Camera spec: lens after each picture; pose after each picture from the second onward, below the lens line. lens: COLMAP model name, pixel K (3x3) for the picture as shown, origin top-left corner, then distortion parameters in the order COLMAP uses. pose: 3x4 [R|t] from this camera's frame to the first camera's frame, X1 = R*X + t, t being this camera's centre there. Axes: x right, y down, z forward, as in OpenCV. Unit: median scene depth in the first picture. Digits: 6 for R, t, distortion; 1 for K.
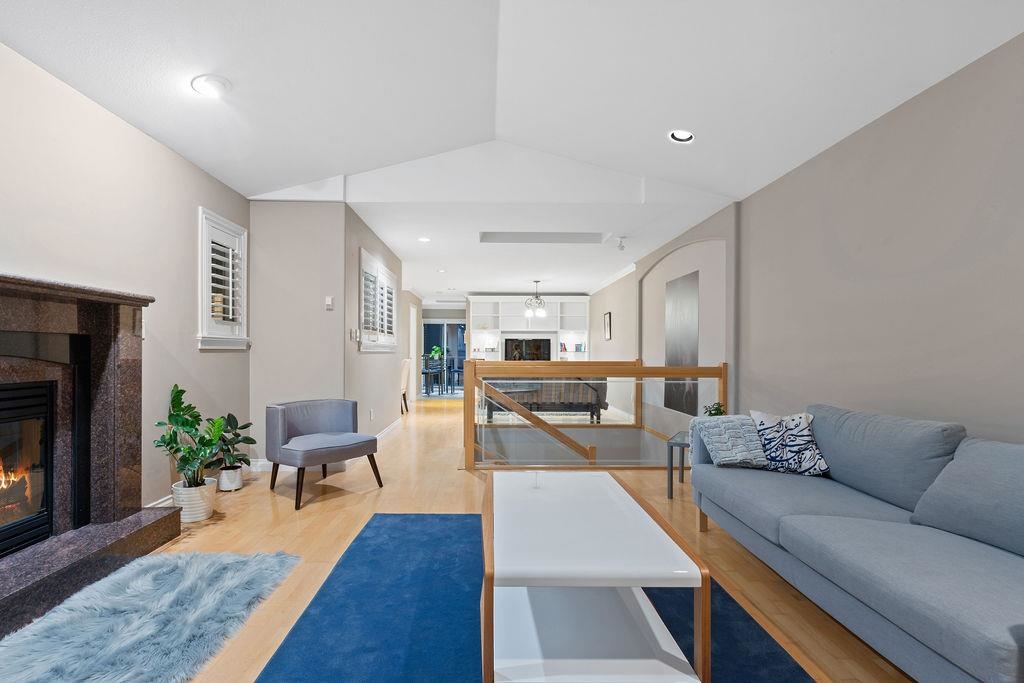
lens RADIAL K [[495.9, 0, 499.5], [0, 495.9, 347.4], [0, 0, 1]] dist [0.001909, 0.000569]
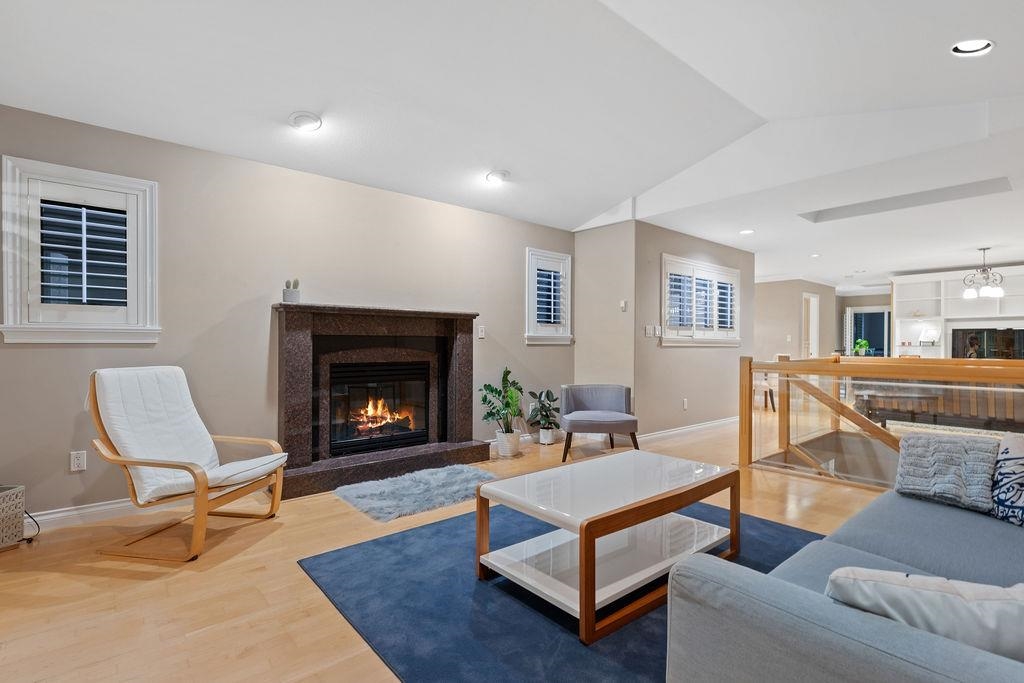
lens RADIAL K [[490.0, 0, 508.9], [0, 490.0, 343.4], [0, 0, 1]] dist [0.001796, 0.000039]
pose [[0.634772, -0.003989, -0.772689, 0.469248], [0.006296, 0.999980, 0.000010, 0.000665], [0.772673, -0.004871, 0.634785, 0.033049]]
